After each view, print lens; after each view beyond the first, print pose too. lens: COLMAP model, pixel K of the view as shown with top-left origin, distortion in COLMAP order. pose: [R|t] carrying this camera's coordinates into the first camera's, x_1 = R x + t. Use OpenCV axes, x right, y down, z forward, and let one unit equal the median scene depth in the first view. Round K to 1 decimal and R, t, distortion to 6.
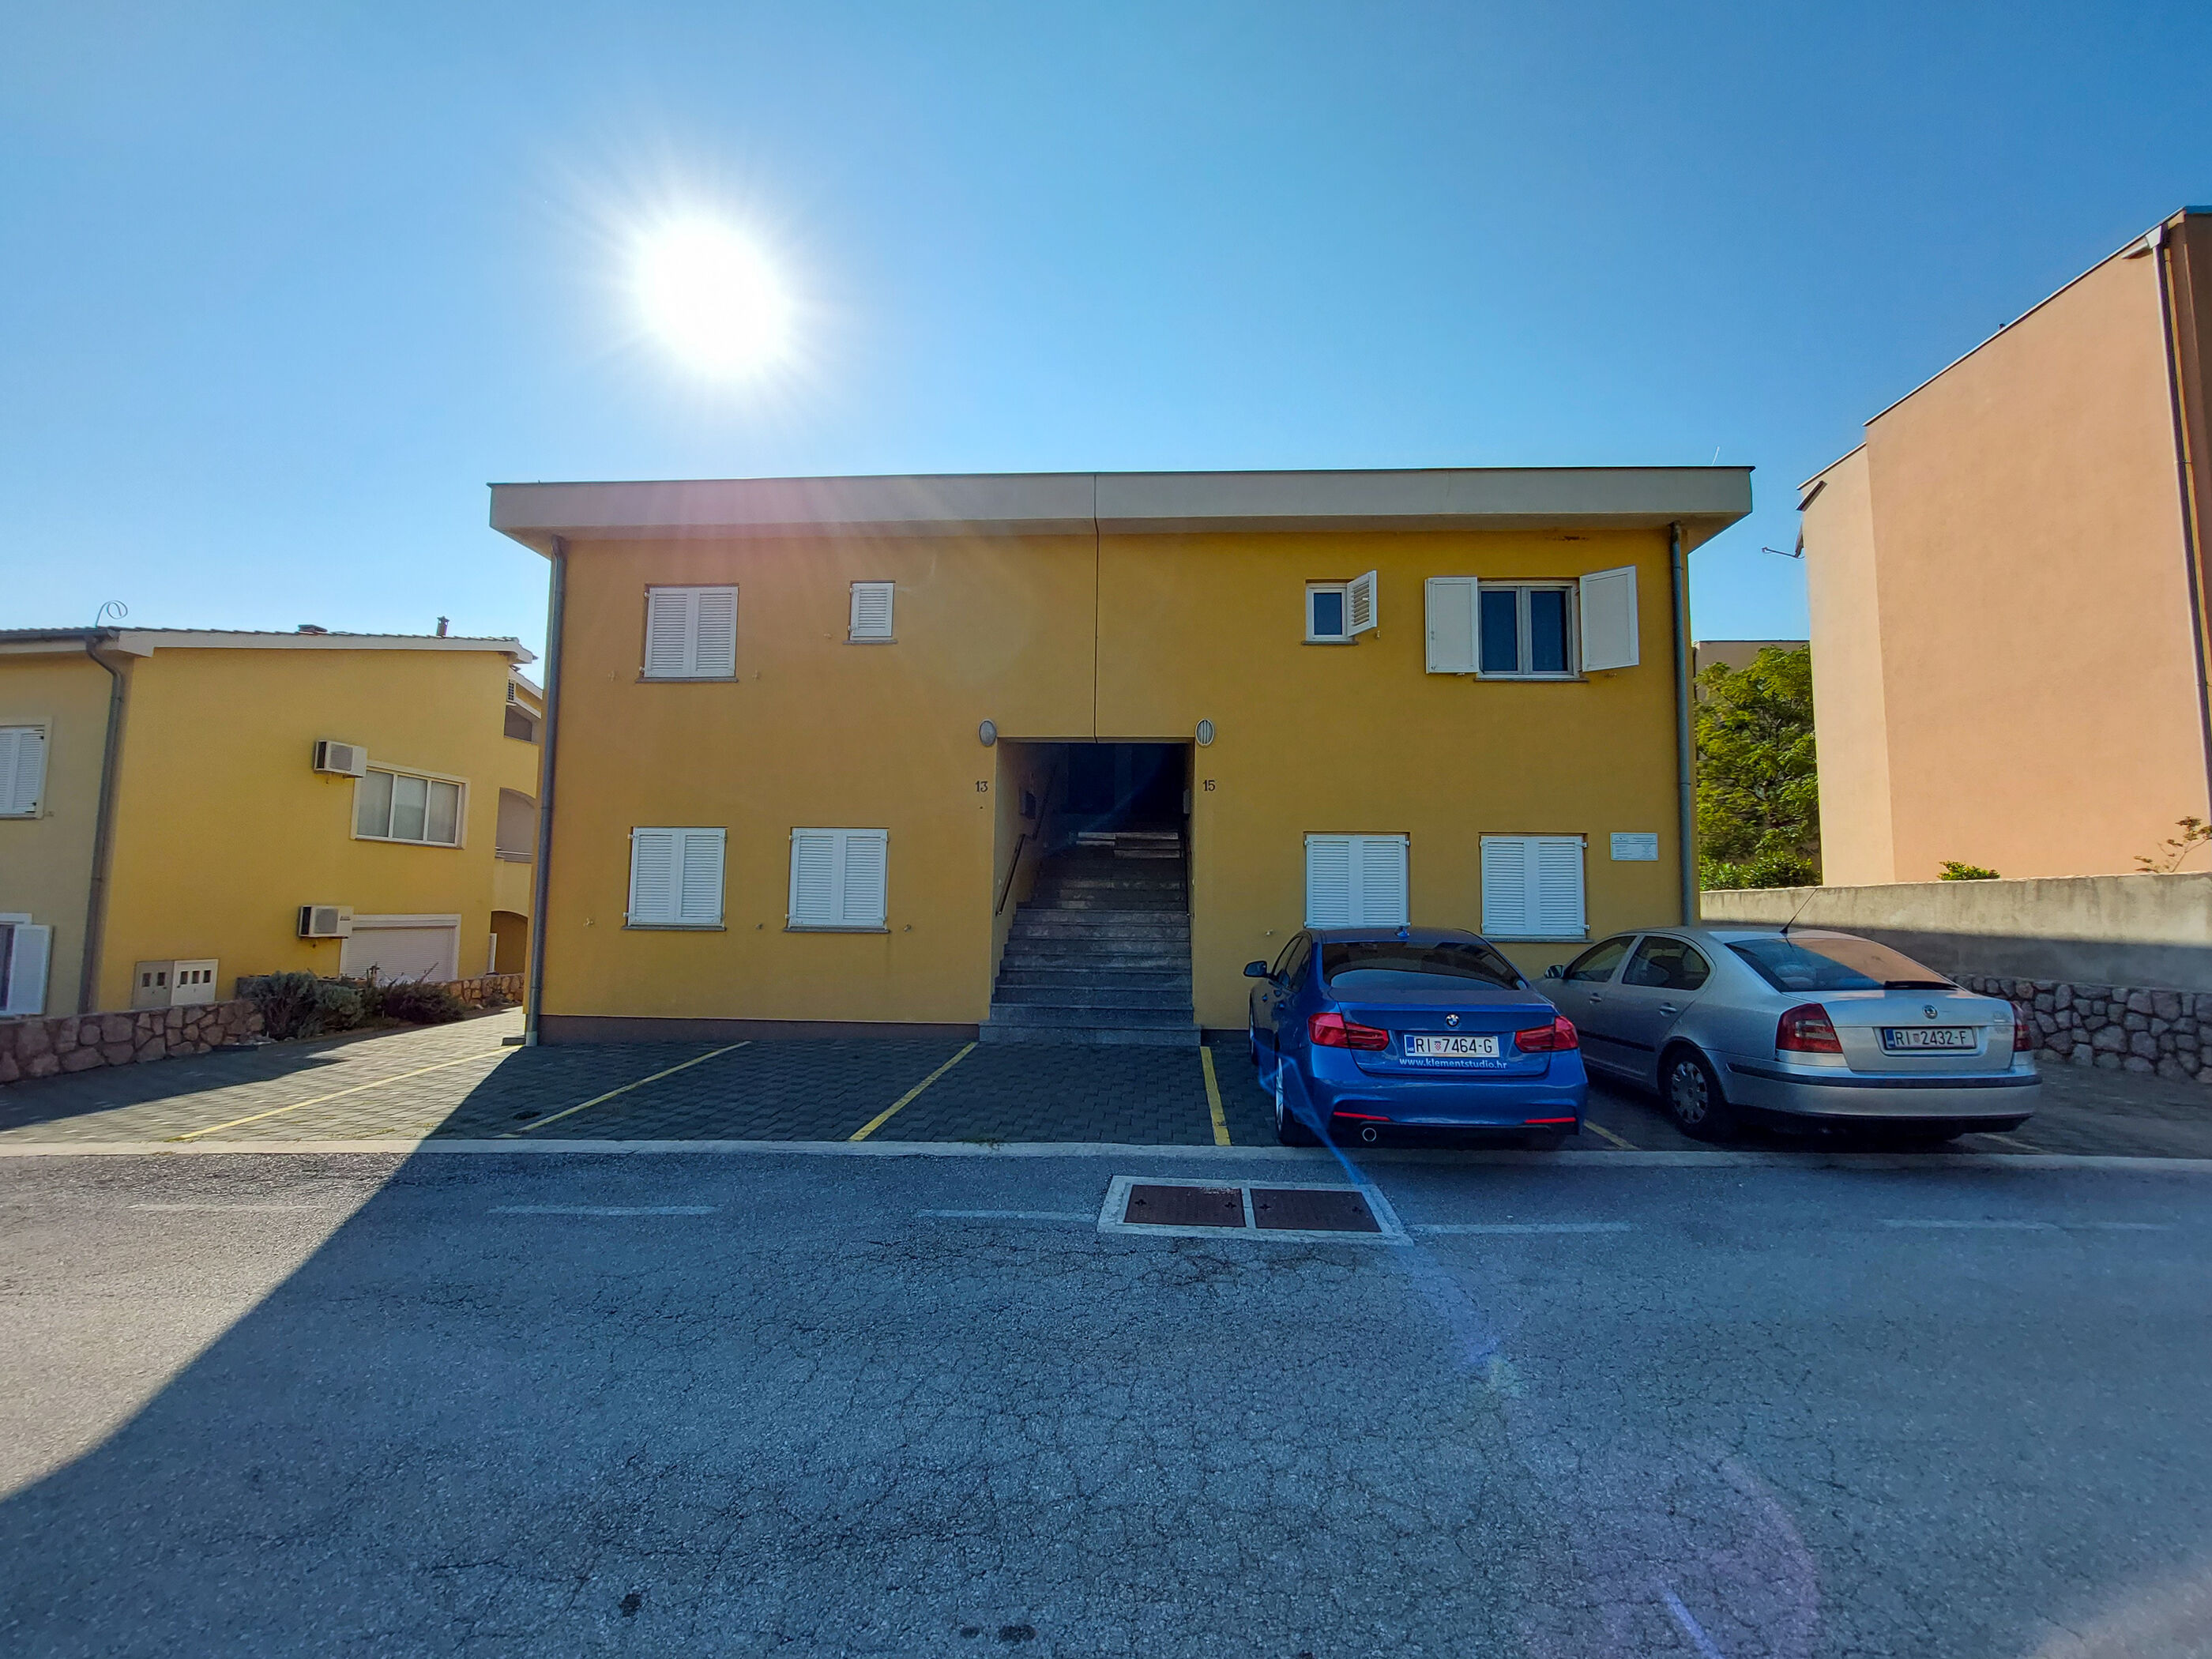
lens RADIAL K [[914.8, 0, 1105.7], [0, 914.8, 825.4], [0, 0, 1]] dist [-0.004504, -0.007227]
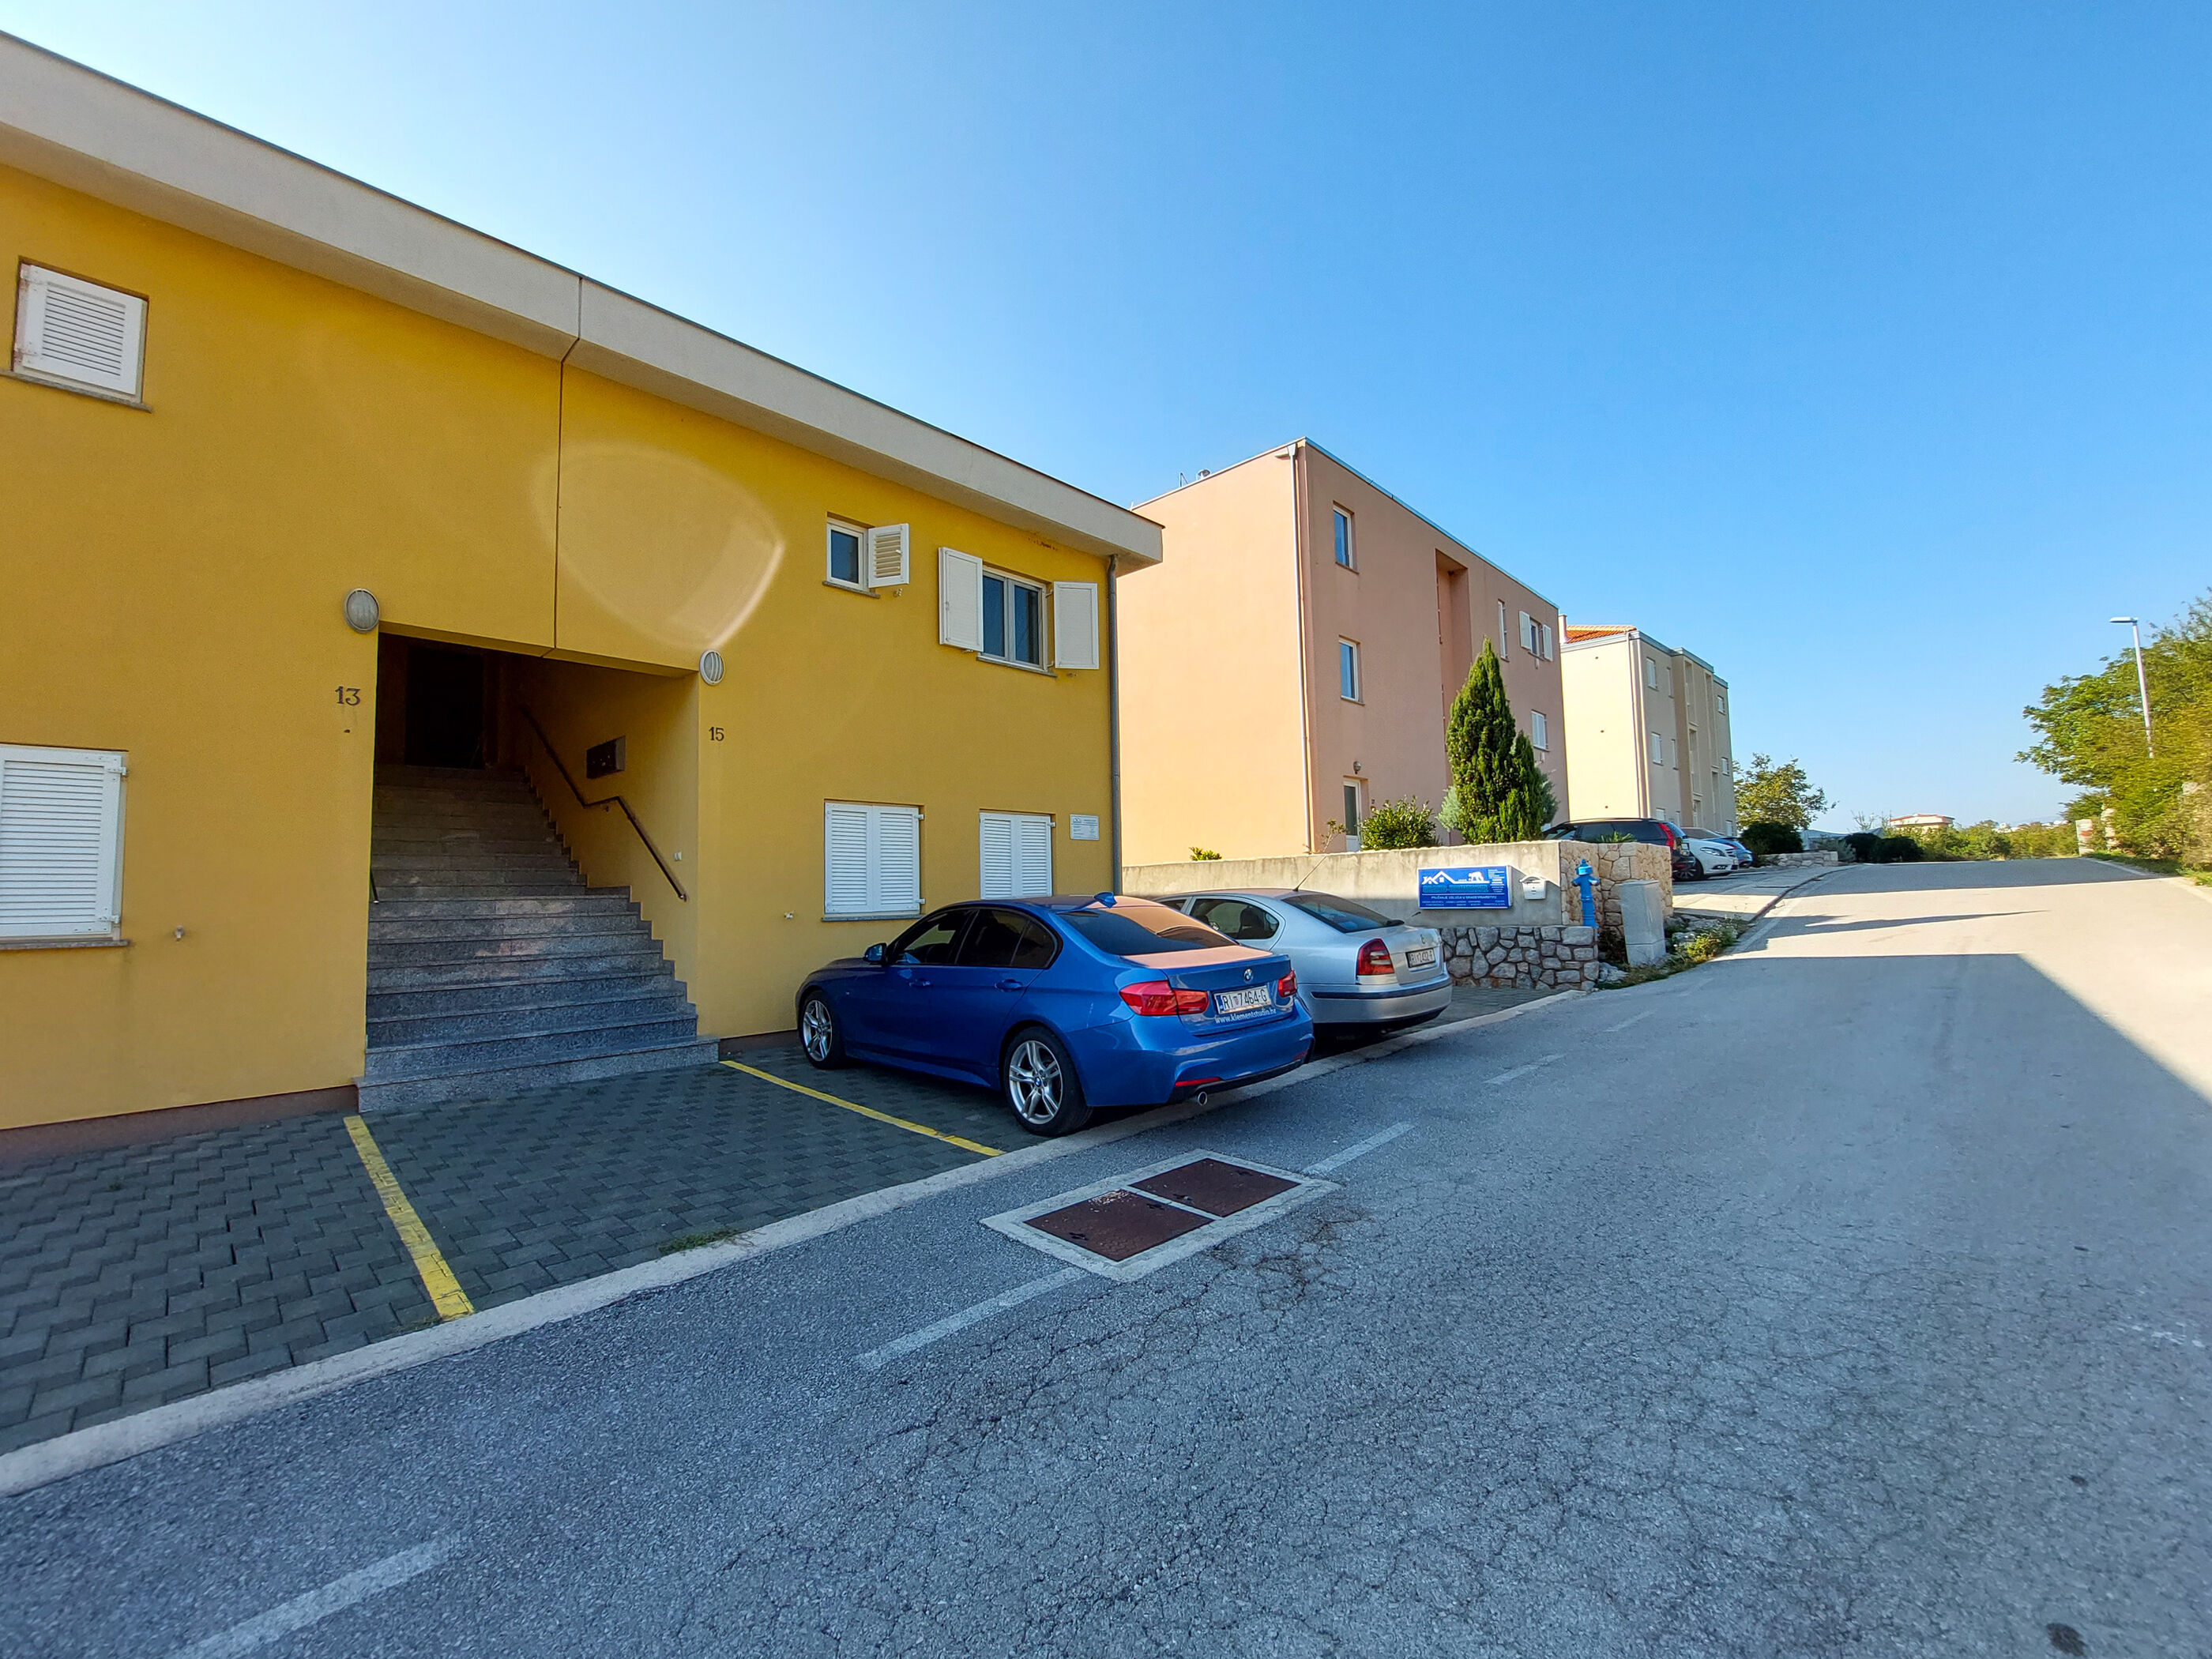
lens RADIAL K [[909.0, 0, 1101.2], [0, 909.0, 833.6], [0, 0, 1]] dist [-0.014721, -0.000457]
pose [[0.649136, 0.025355, 0.760249, -0.274831], [-0.038623, 0.999254, -0.000348, 0.030726], [-0.759691, -0.029138, 0.649631, 0.238347]]
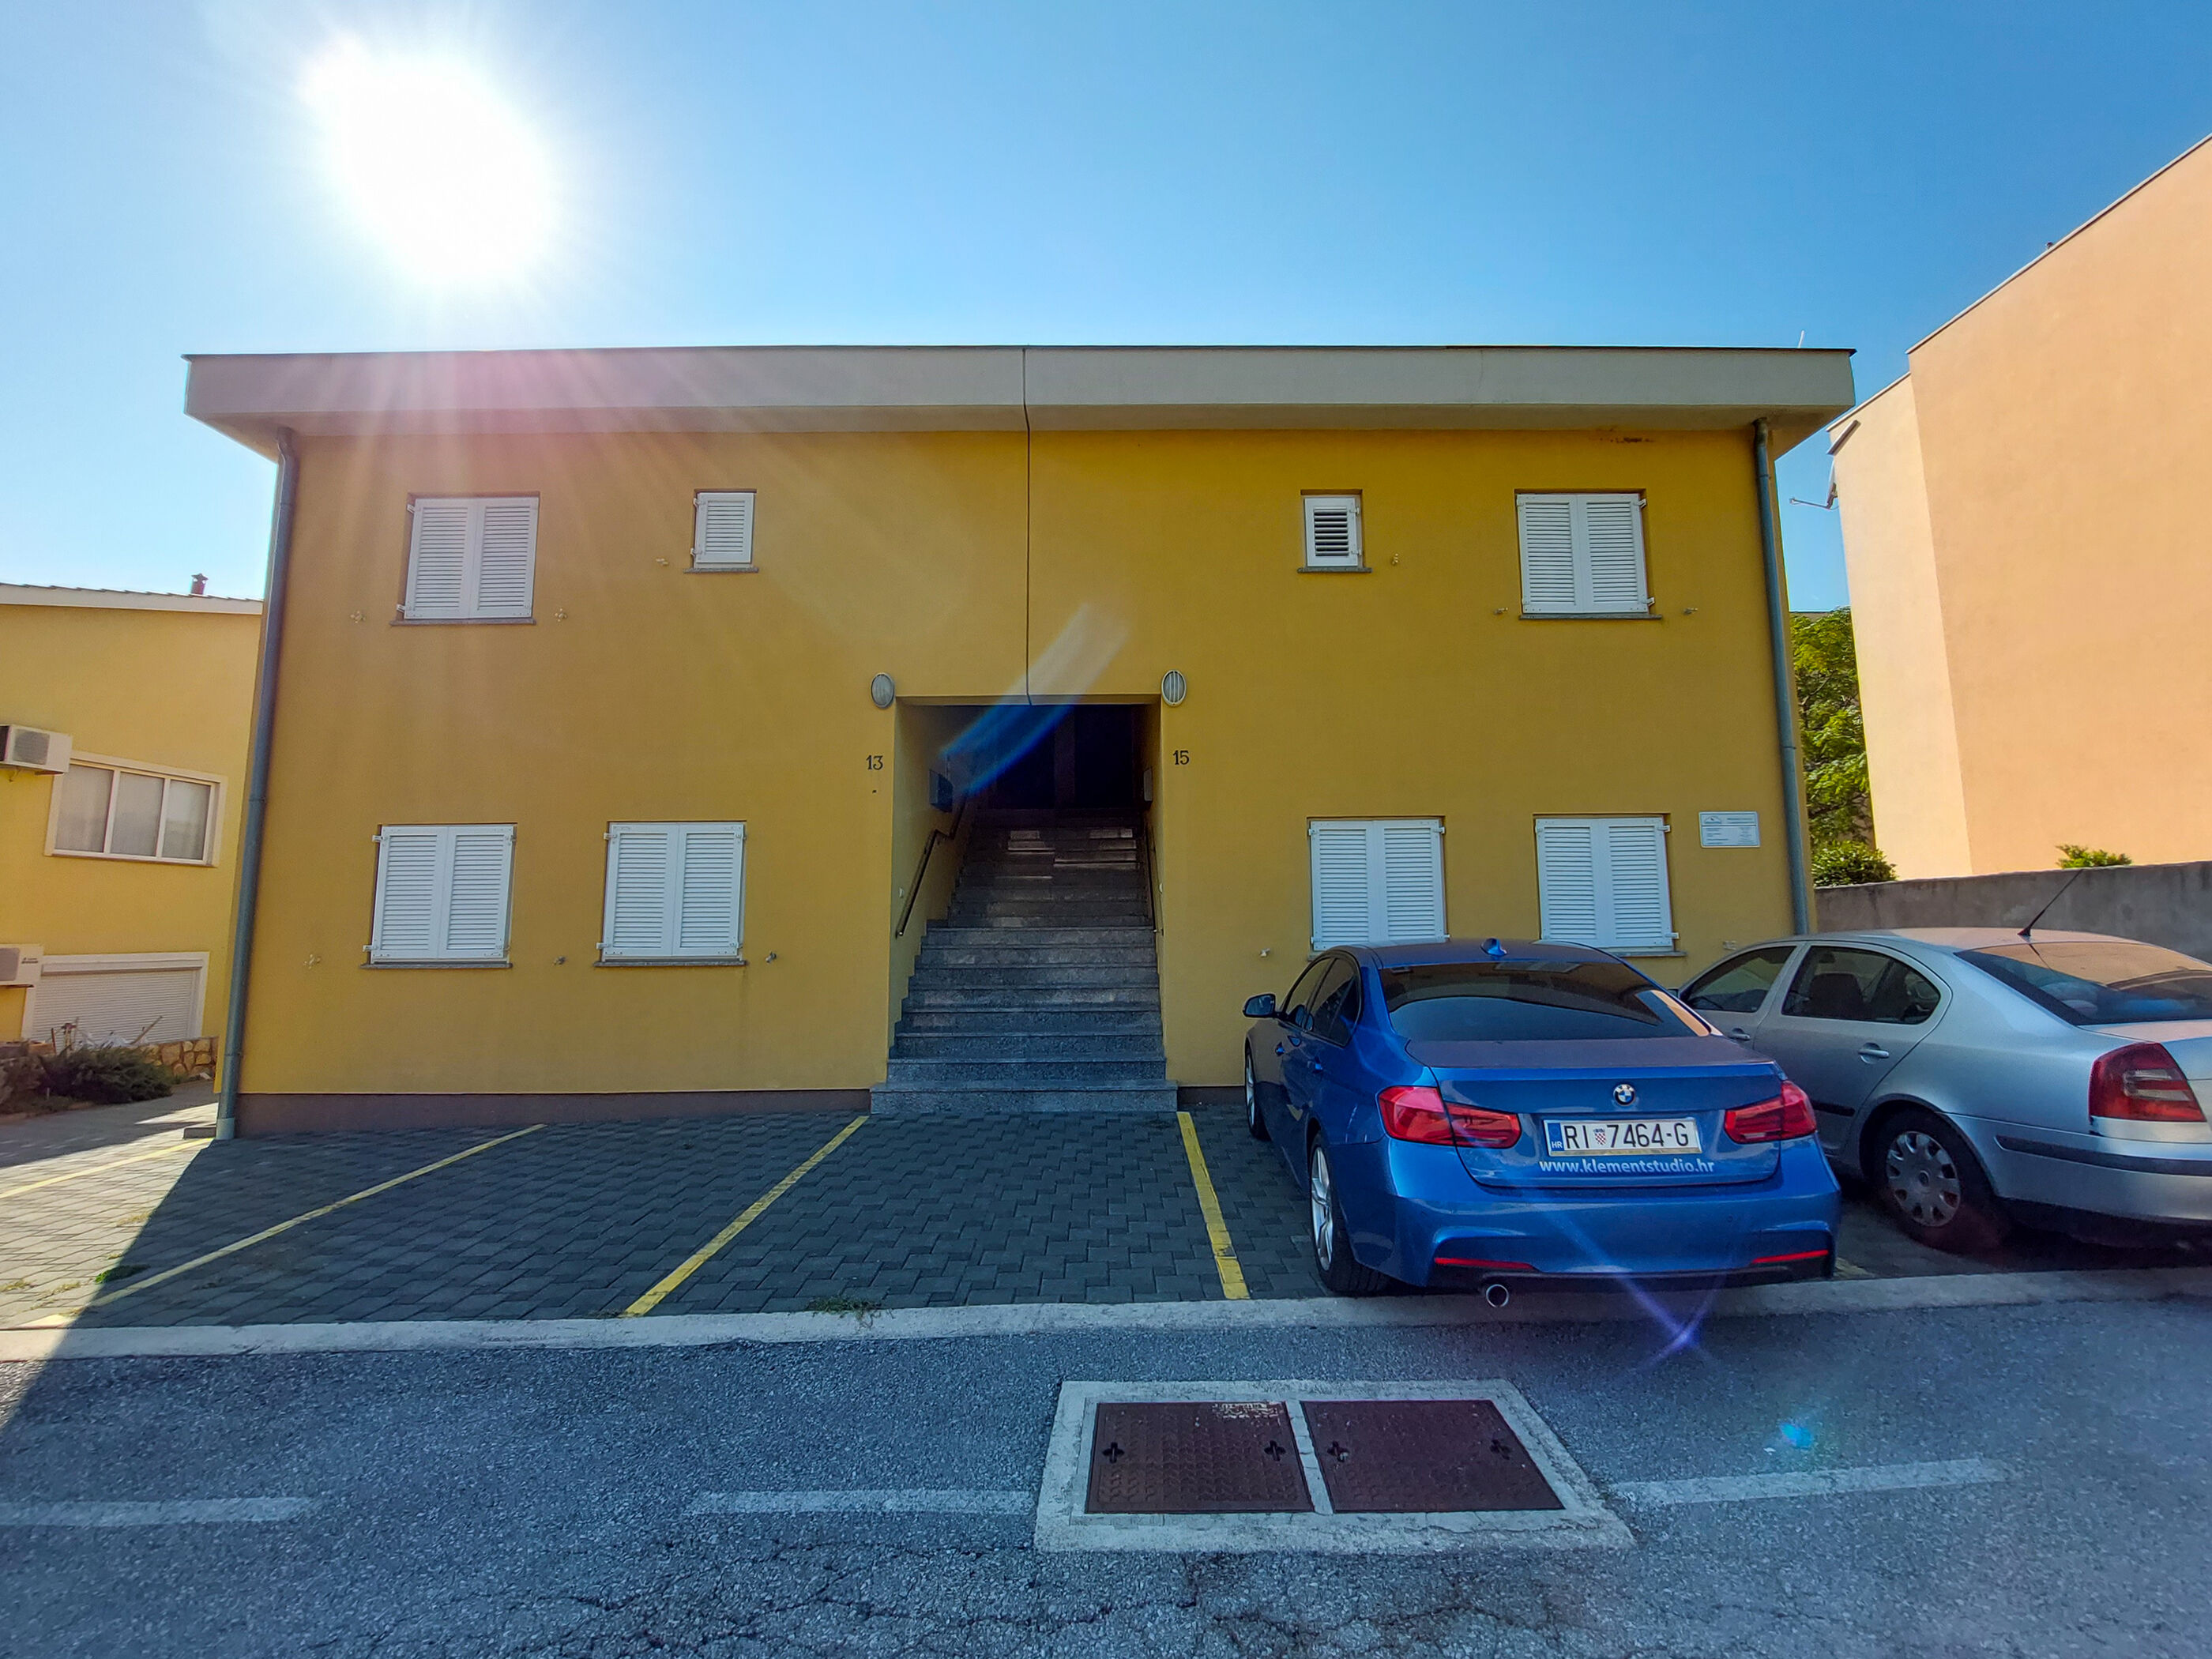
lens RADIAL K [[1005.6, 0, 1117.1], [0, 1005.6, 794.4], [0, 0, 1]] dist [-0.001410, -0.010018]
pose [[0.997310, -0.012287, 0.072267, 0.000759], [0.015279, 0.999043, -0.040988, 0.020168], [-0.071694, 0.041982, 0.996543, 0.186725]]
